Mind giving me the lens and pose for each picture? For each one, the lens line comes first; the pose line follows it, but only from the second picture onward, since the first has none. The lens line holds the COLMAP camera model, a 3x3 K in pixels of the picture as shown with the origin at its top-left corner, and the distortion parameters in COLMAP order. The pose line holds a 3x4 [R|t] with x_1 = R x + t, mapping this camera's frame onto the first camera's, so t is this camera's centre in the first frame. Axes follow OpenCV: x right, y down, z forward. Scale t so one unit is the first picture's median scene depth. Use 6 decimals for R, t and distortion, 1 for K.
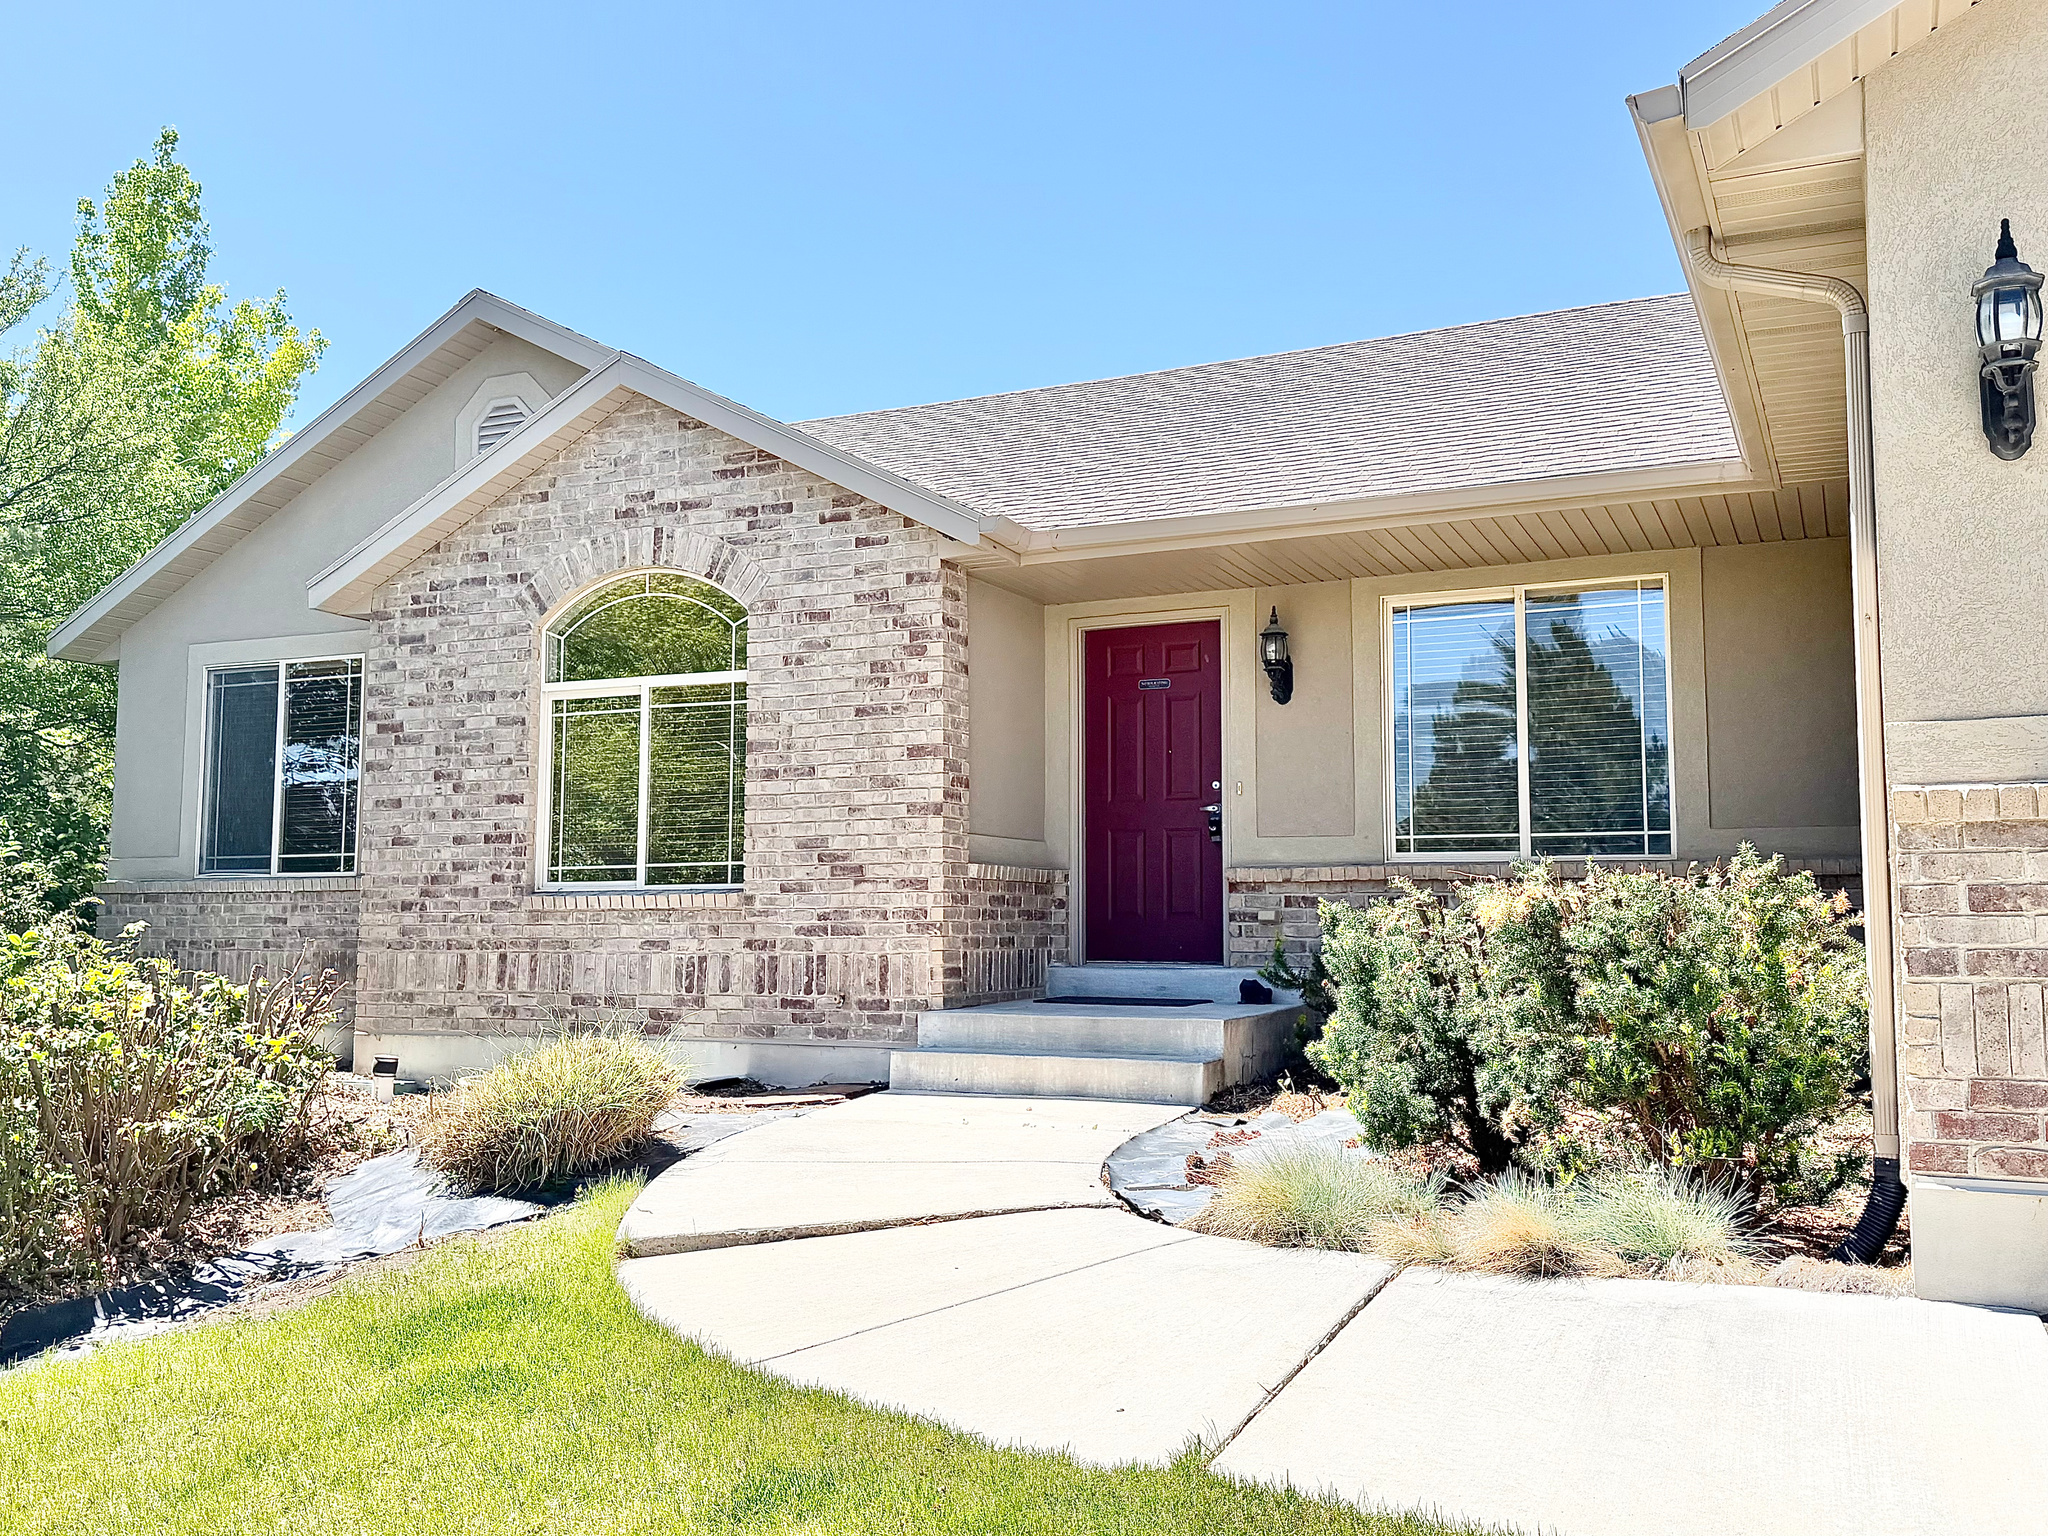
lens RADIAL K [[1810.8, 0, 1024.0], [0, 1810.8, 768.0], [0, 0, 1]] dist [0.199506, -0.447811]
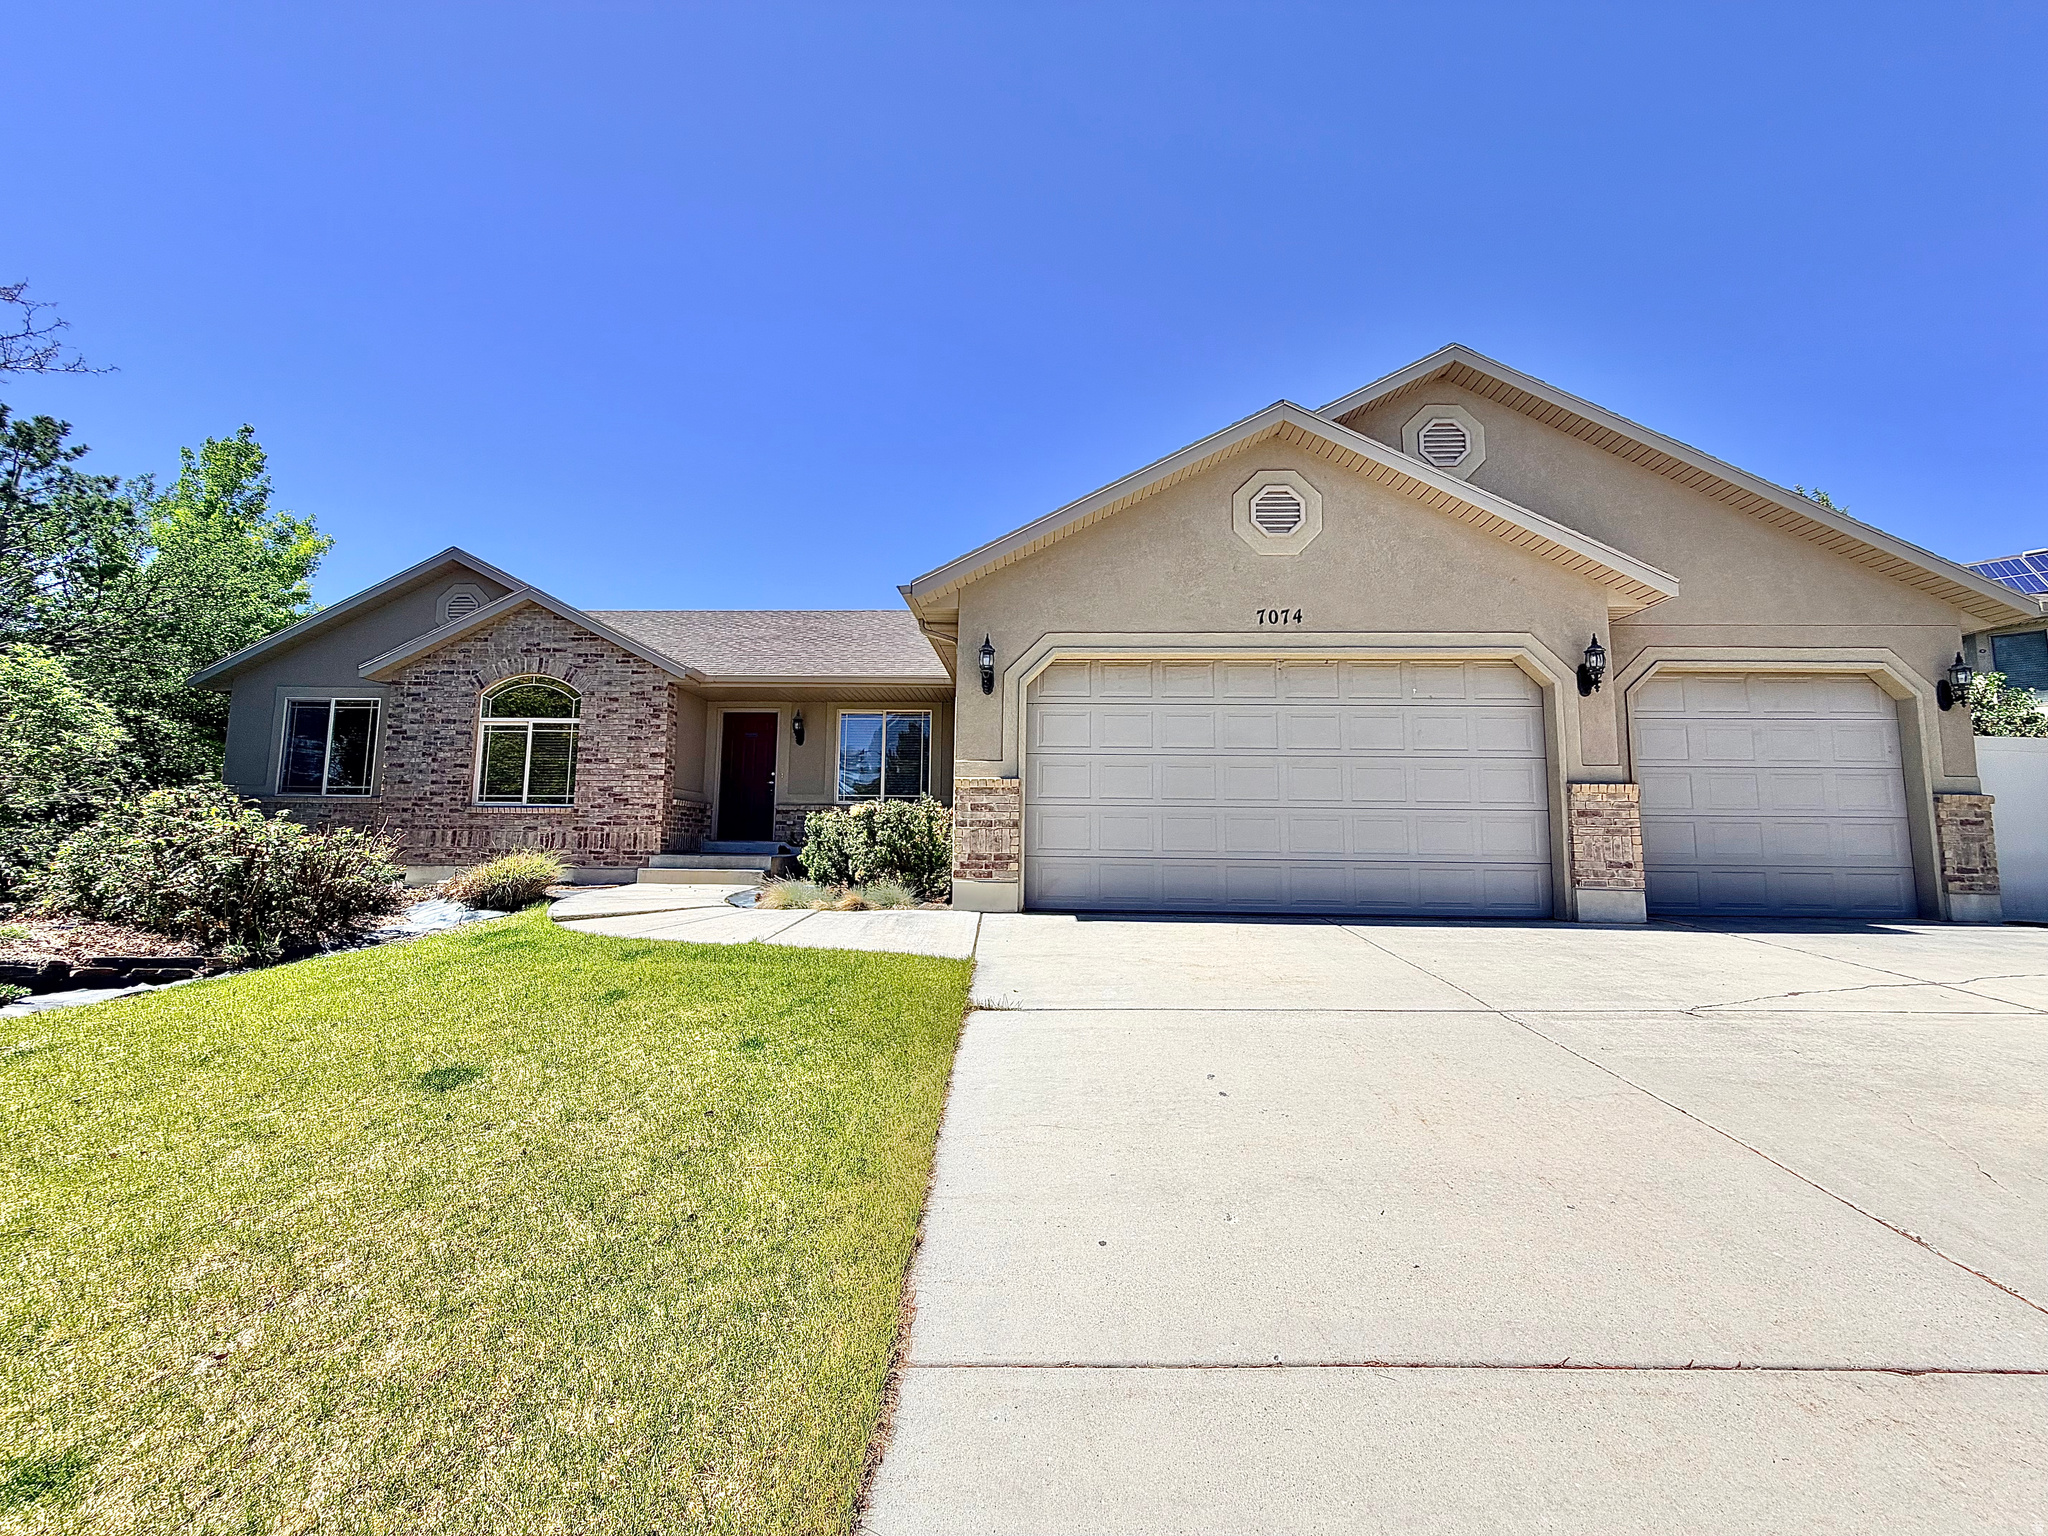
lens RADIAL K [[822.9, 0, 1024.0], [0, 822.9, 768.0], [0, 0, 1]] dist [-0.004407, -0.000392]
pose [[0.920339, 0.050522, 0.387844, -0.025892], [-0.046487, 0.998723, -0.019785, 0.007541], [-0.388348, 0.000179, 0.921513, -0.273949]]
